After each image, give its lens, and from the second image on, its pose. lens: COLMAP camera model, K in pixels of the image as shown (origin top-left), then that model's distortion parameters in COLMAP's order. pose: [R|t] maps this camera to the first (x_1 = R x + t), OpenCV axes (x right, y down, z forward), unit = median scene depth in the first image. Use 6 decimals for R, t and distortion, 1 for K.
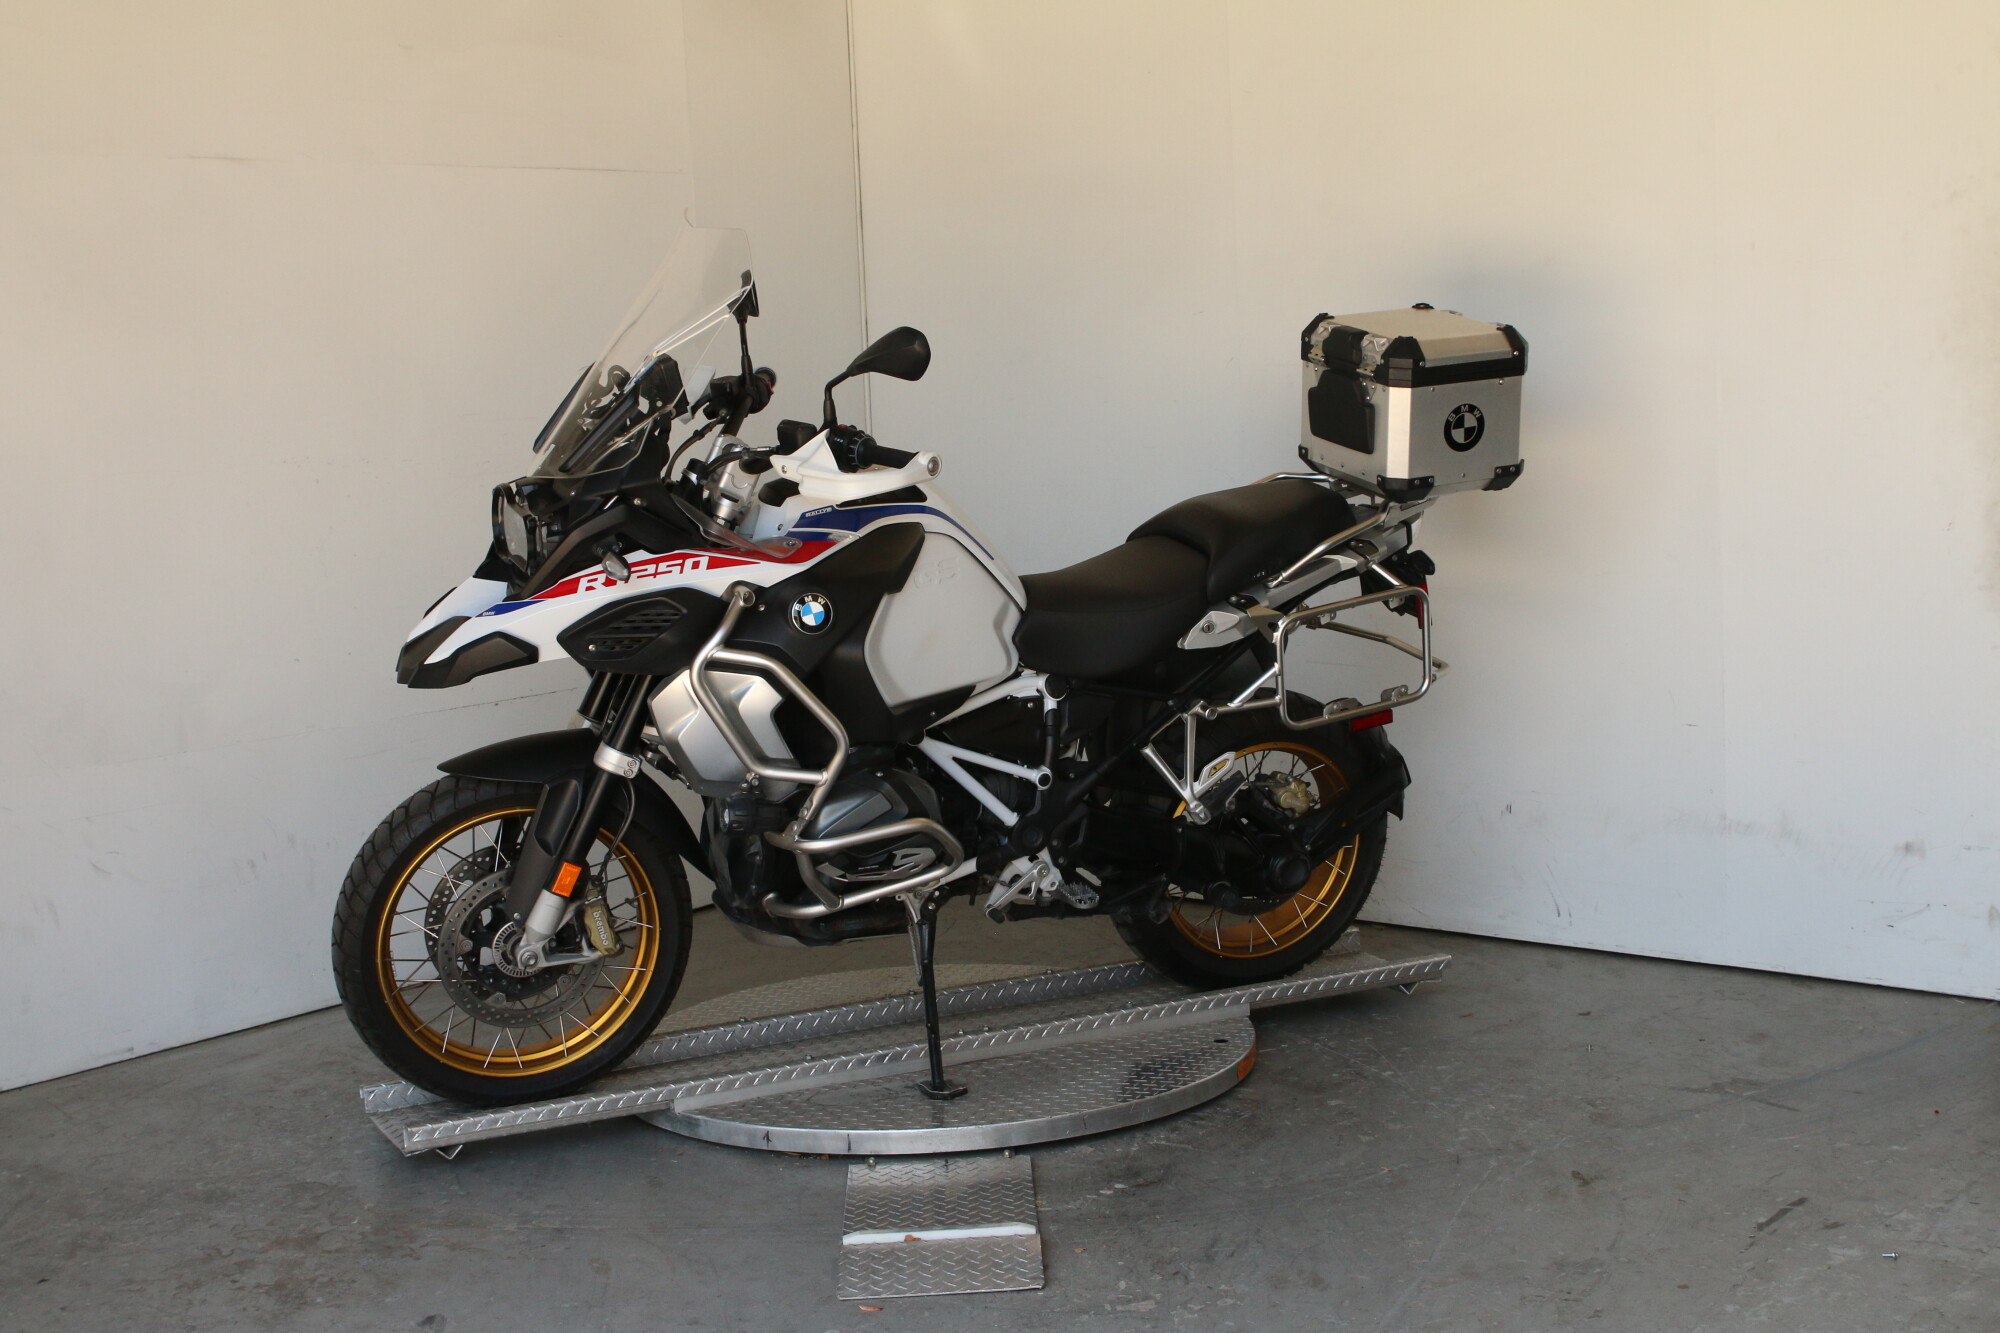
lens RADIAL K [[2664.7, 0, 1010.5], [0, 2664.7, 661.2], [0, 0, 1]] dist [-0.045278, 0.000000]
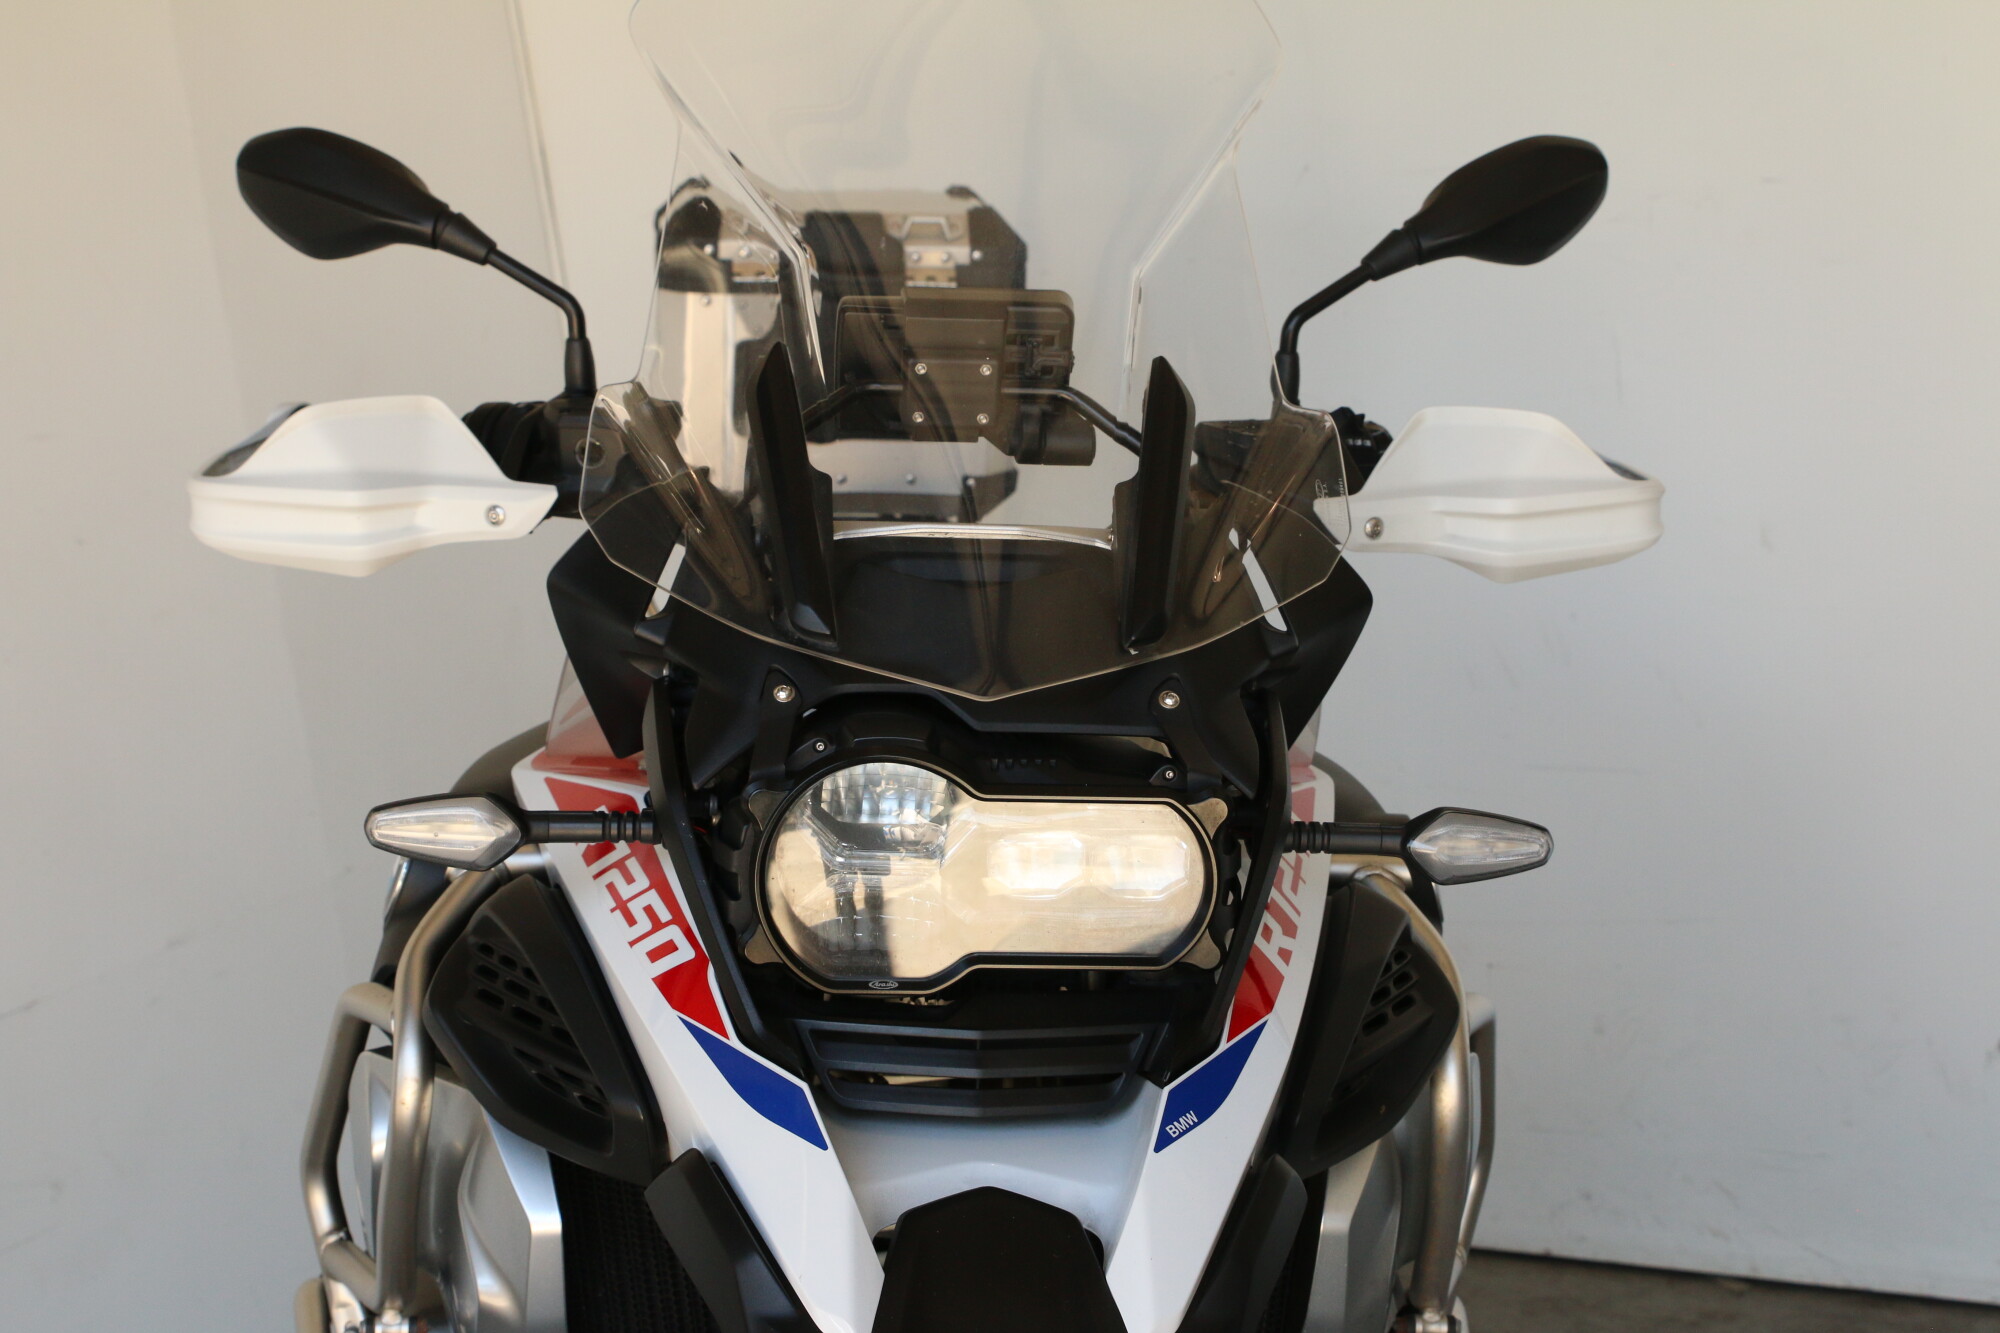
lens RADIAL K [[3547.3, 0, 1038.1], [0, 3547.3, 703.9], [0, 0, 1]] dist [-0.024385, 0.000000]
pose [[0.990676, -0.118460, 0.067296, -0.030887], [0.113709, 0.991008, 0.070526, -0.099996], [-0.075046, -0.062216, 0.995237, 0.523784]]
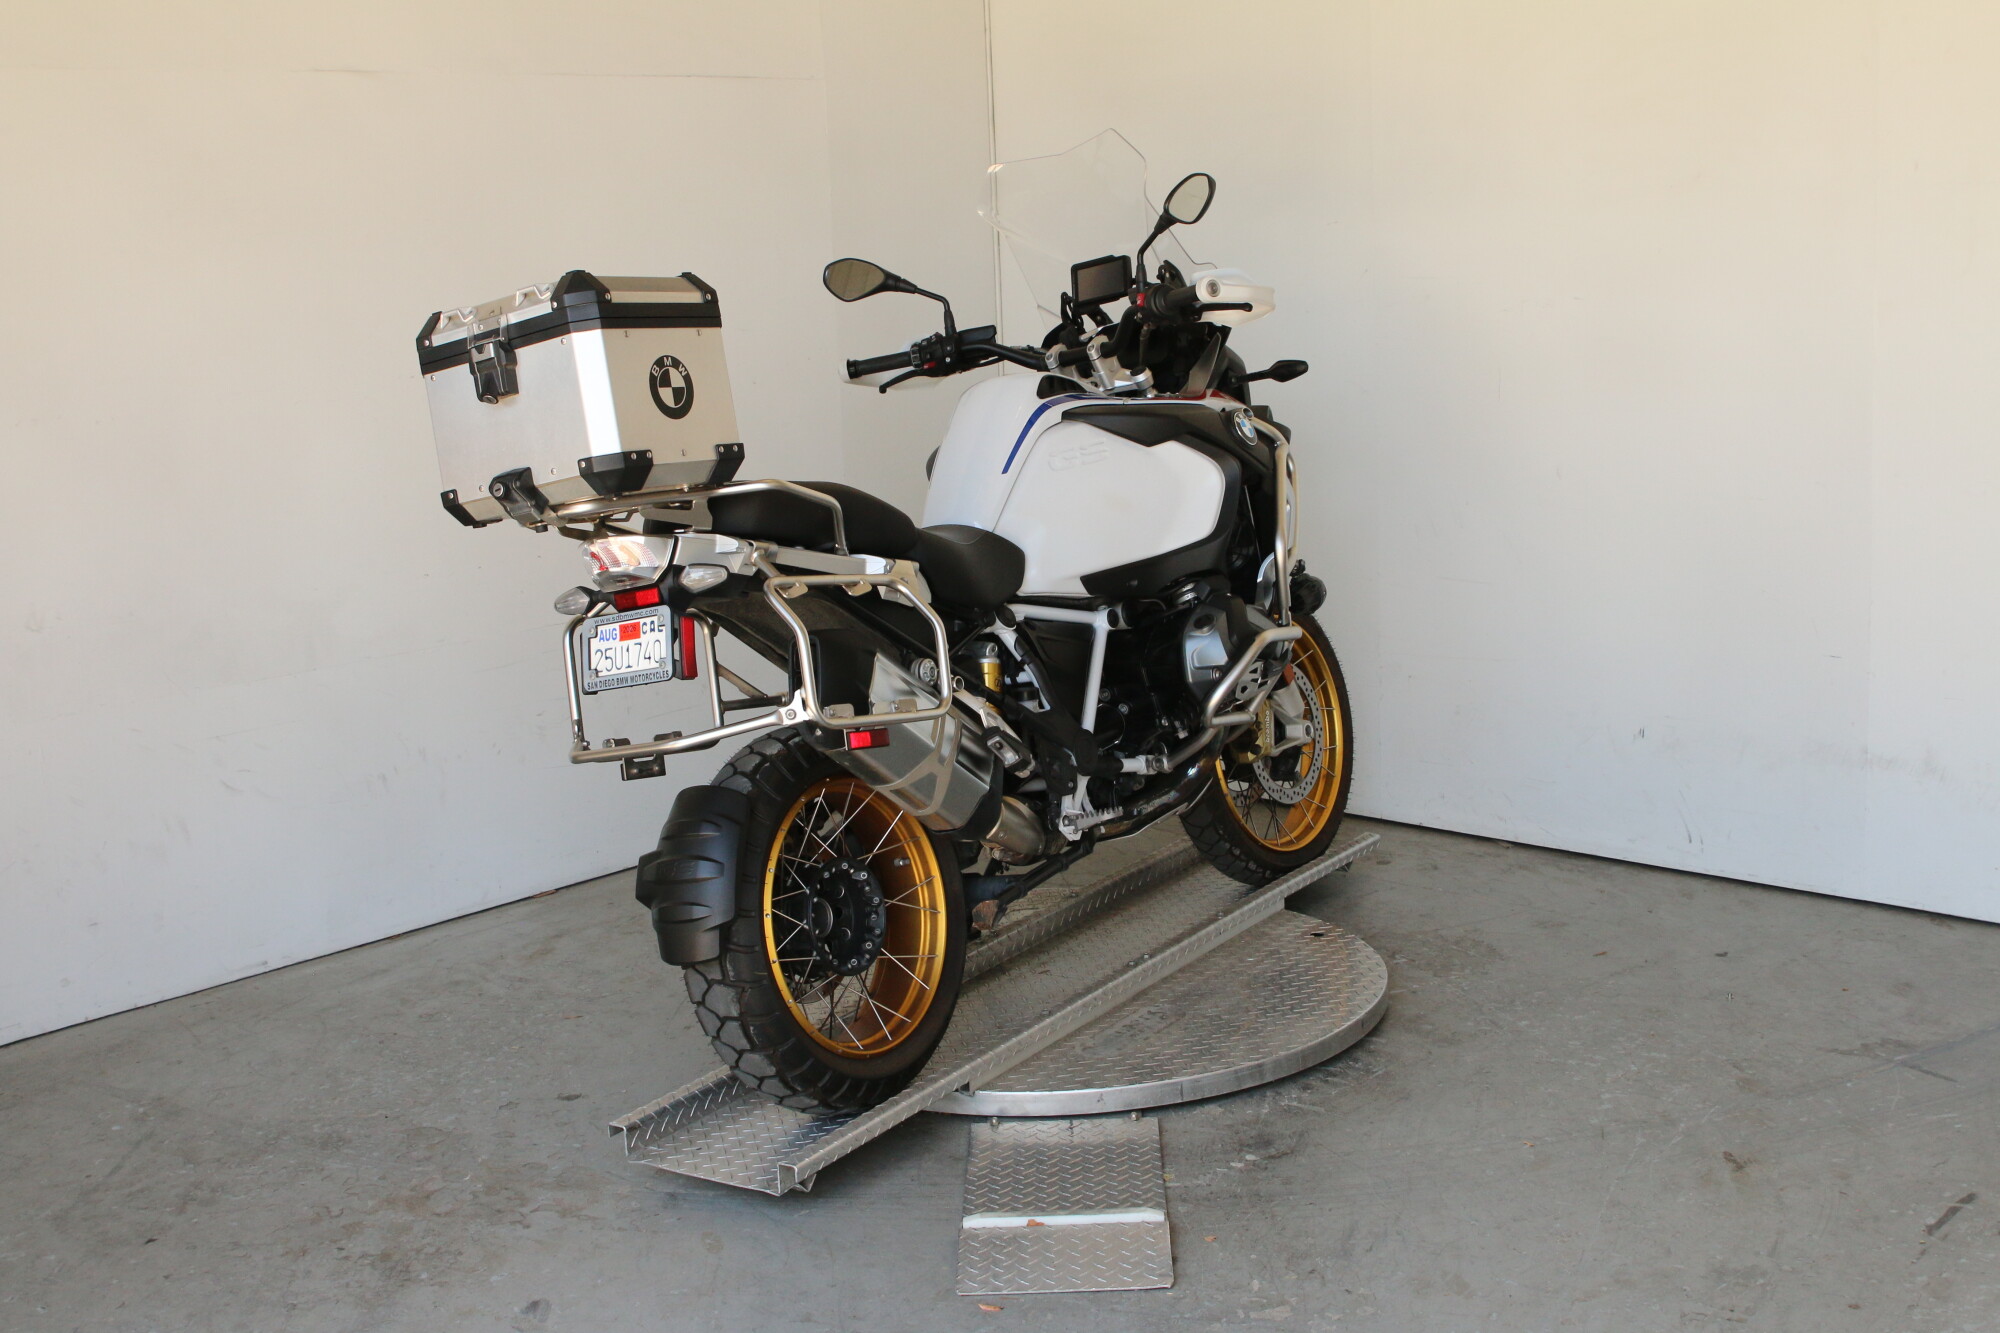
lens RADIAL K [[2421.1, 0, 1009.5], [0, 2421.1, 662.0], [0, 0, 1]] dist [-0.073076, 0.000000]
pose [[0.998757, 0.010809, -0.048649, -0.005672], [-0.007594, 0.997804, 0.065793, -0.038935], [0.049253, -0.065342, 0.996647, 0.135511]]
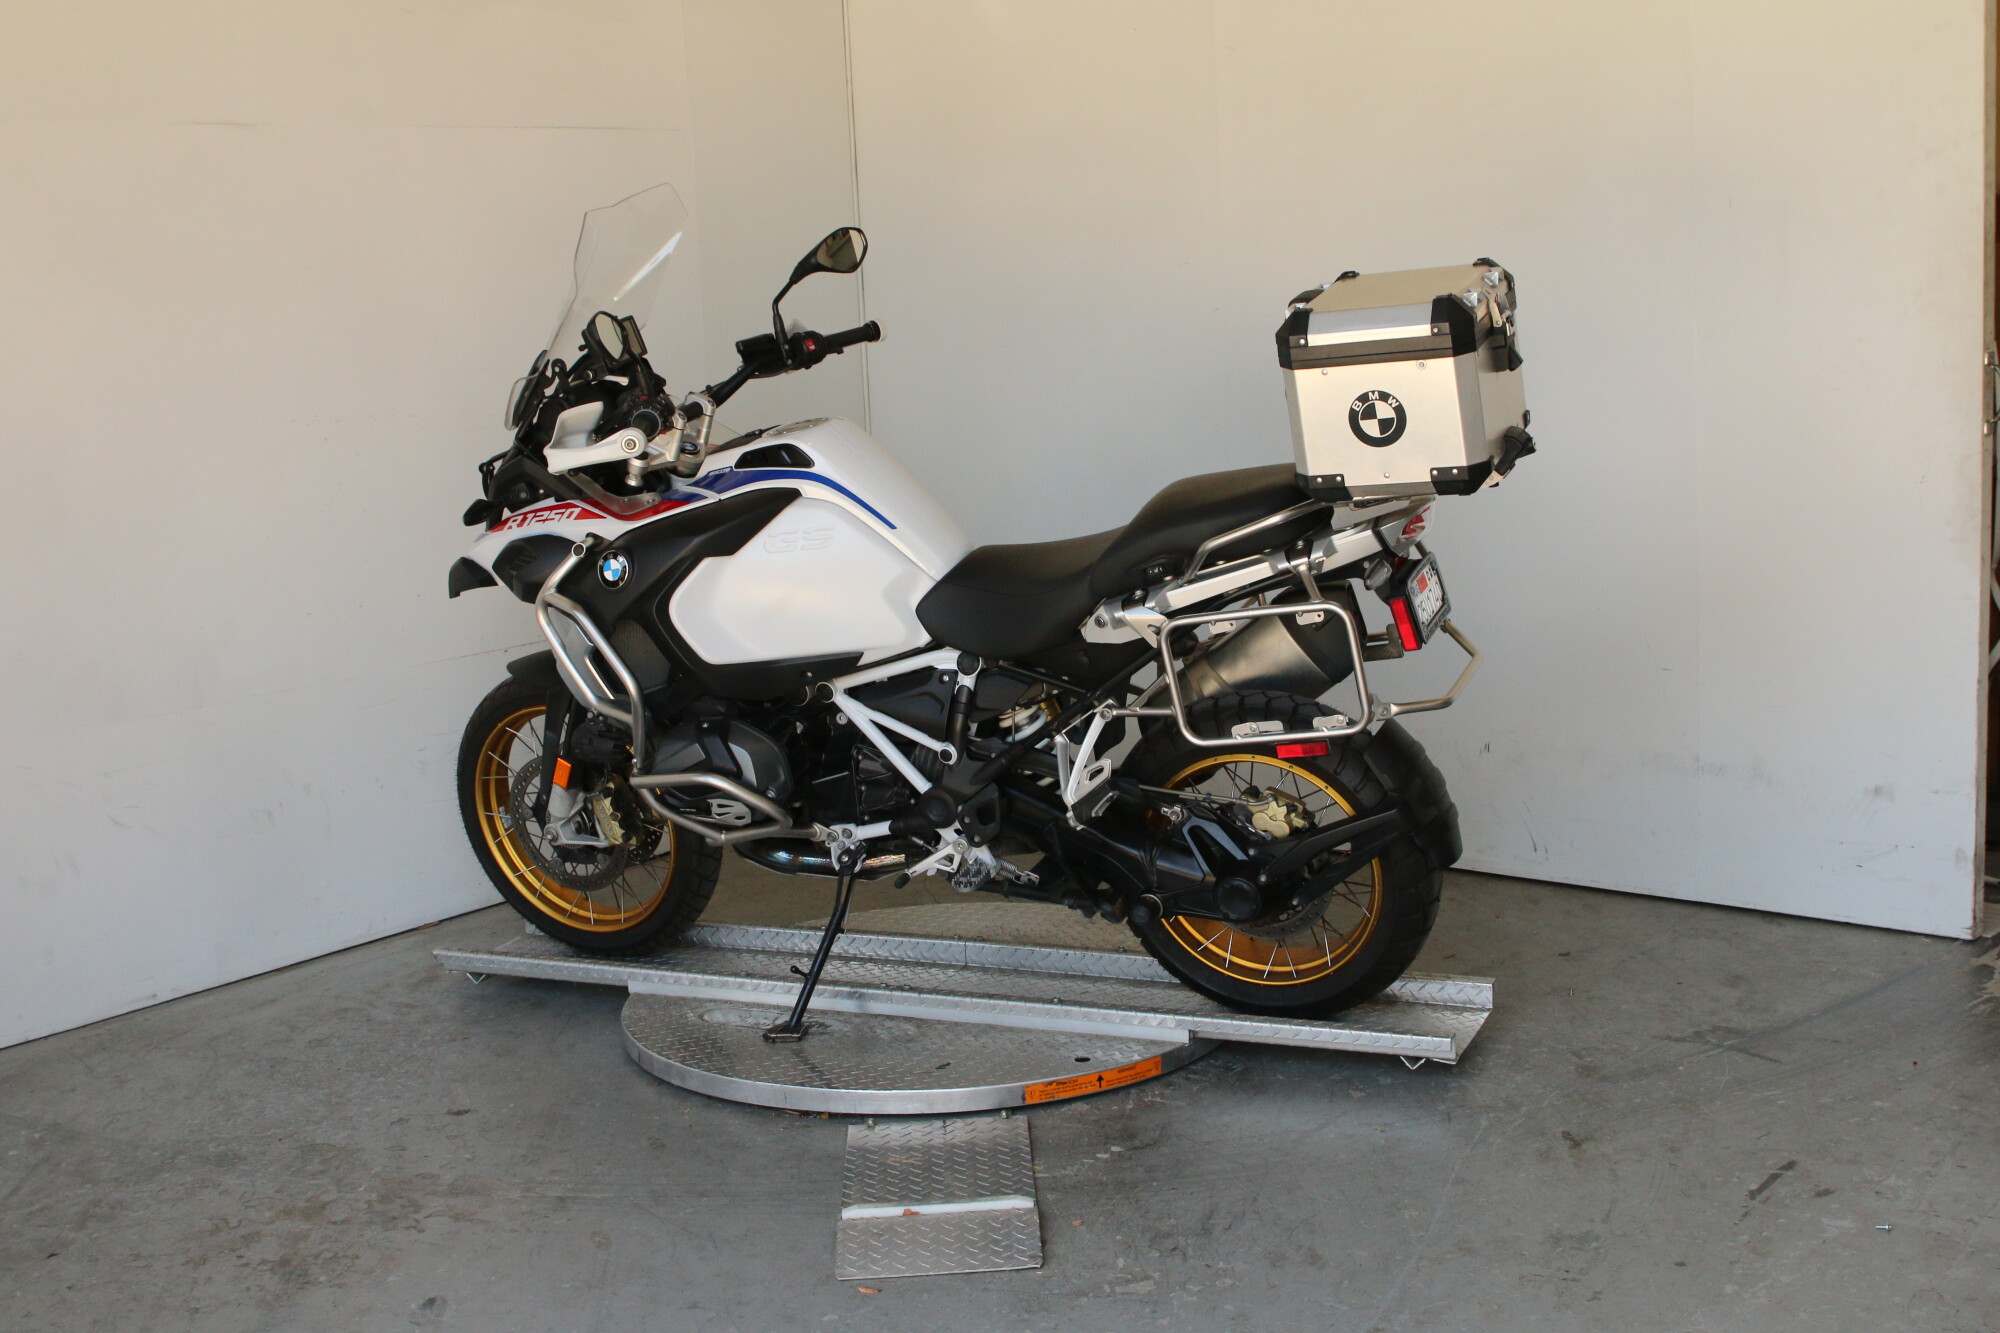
lens RADIAL K [[2421.1, 0, 1012.1], [0, 2421.1, 663.2], [0, 0, 1]] dist [-0.073076, 0.000000]
pose [[0.999968, -0.006840, 0.004099, -0.000931], [0.006648, 0.998965, 0.044991, -0.028754], [-0.004403, -0.044962, 0.998979, 0.091515]]
